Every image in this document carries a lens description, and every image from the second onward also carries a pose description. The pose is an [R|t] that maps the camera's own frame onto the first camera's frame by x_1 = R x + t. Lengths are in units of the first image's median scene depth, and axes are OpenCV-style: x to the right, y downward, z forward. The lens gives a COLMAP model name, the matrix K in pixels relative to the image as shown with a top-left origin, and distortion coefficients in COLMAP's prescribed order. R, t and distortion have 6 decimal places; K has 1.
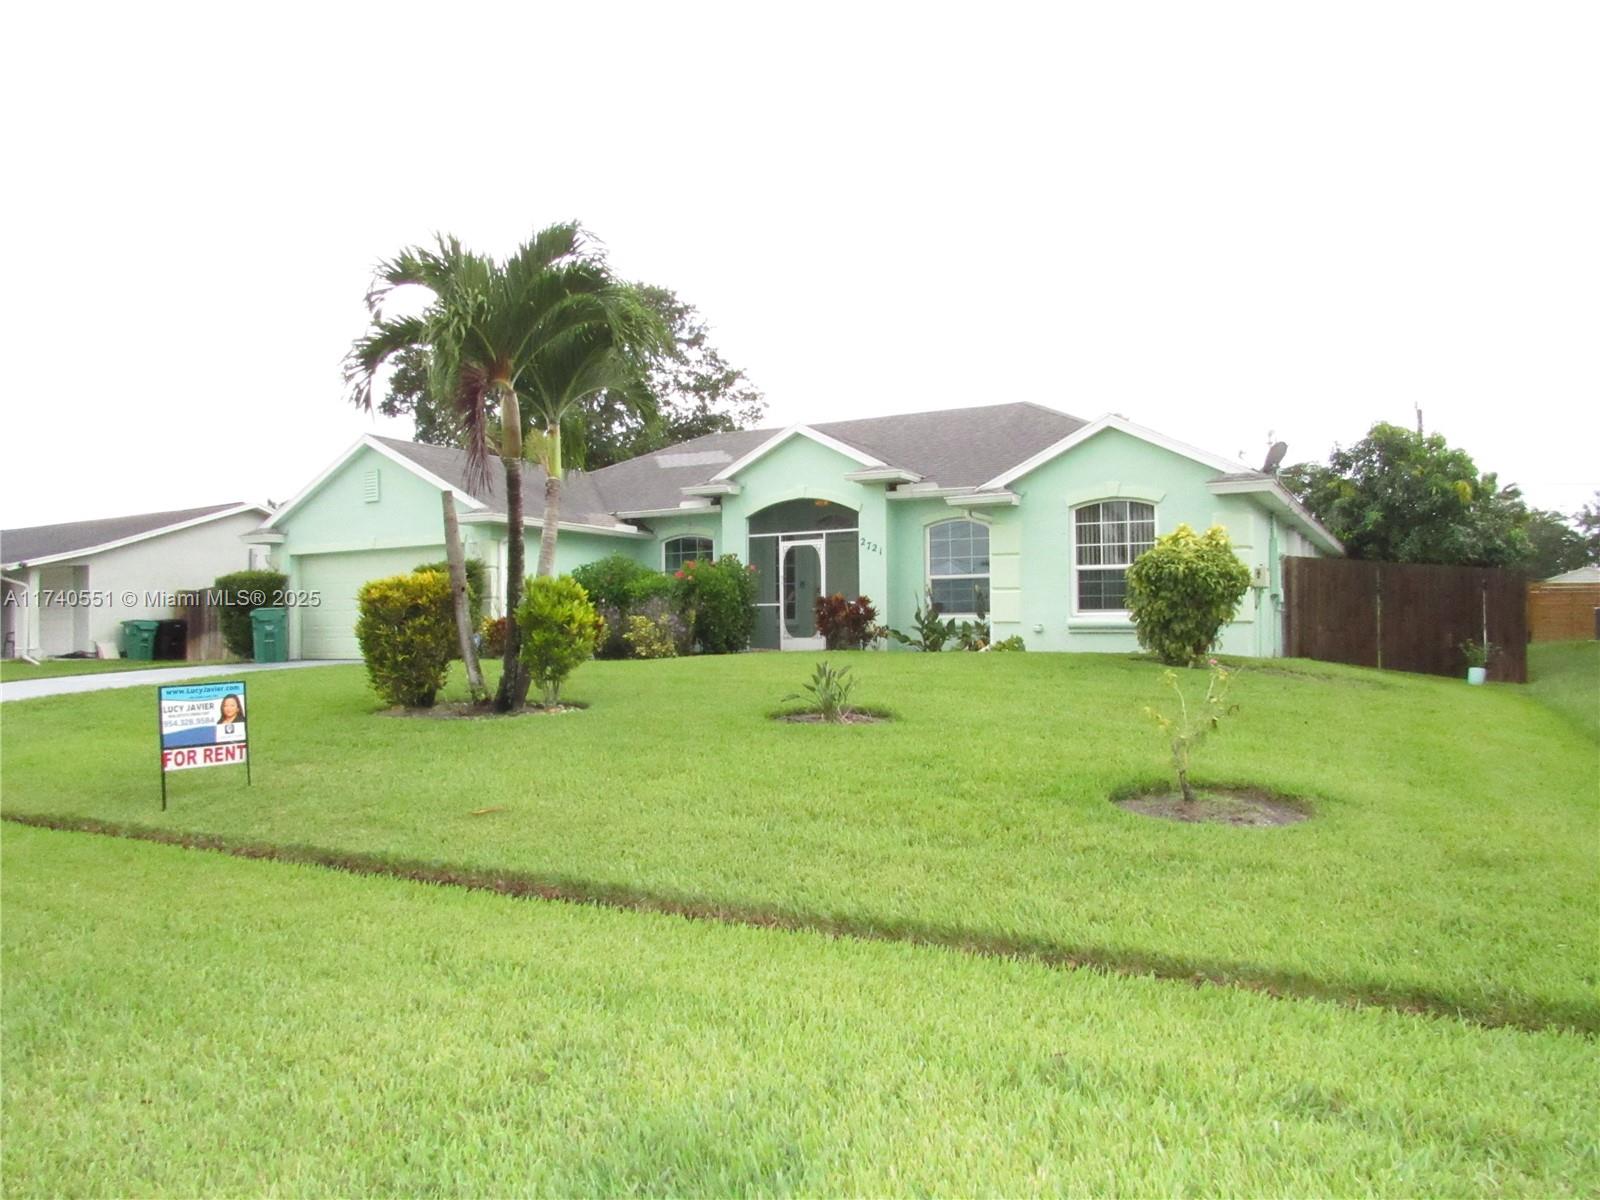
lens RADIAL K [[1145.3, 0, 798.8], [0, 1145.3, 602.8], [0, 0, 1]] dist [-0.014687, -0.003168]
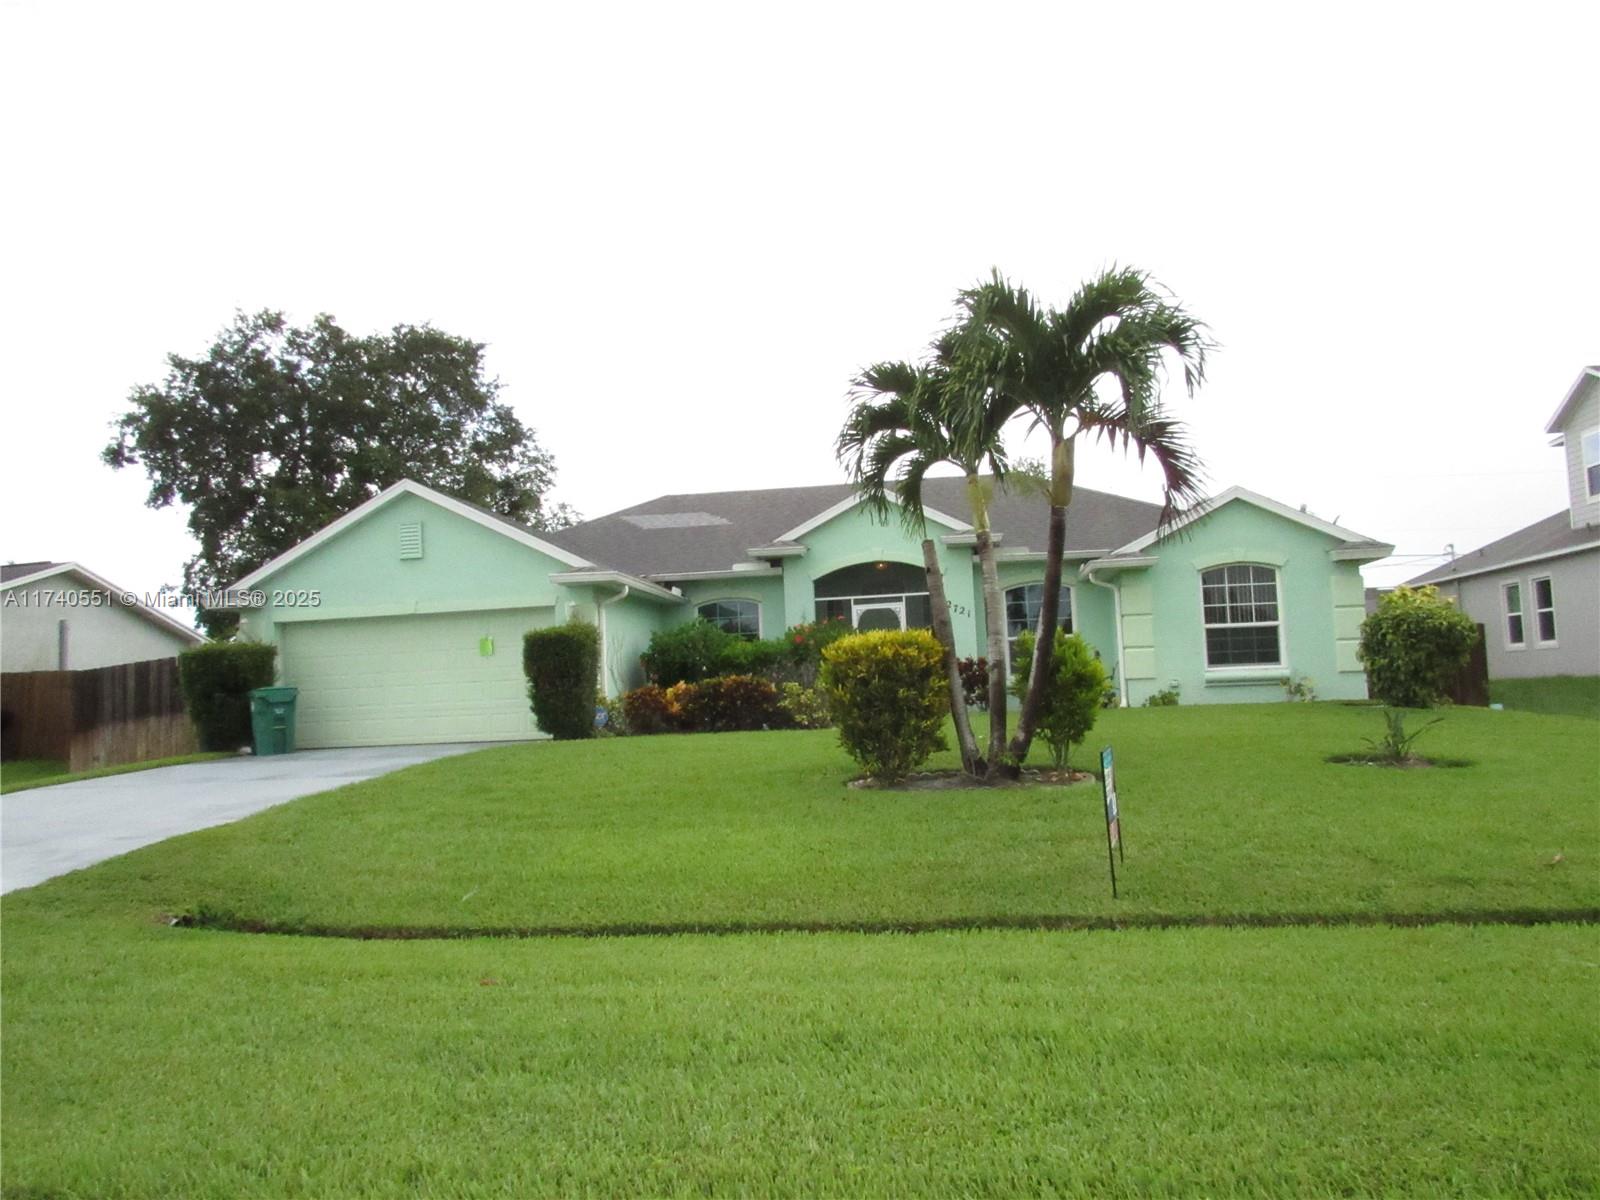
lens RADIAL K [[1145.3, 0, 799.3], [0, 1145.3, 602.9], [0, 0, 1]] dist [-0.014687, -0.003168]
pose [[0.932239, 0.000503, 0.361842, -0.429114], [0.023353, 0.997831, -0.061553, 0.003943], [-0.361088, 0.065832, 0.930205, 0.111265]]
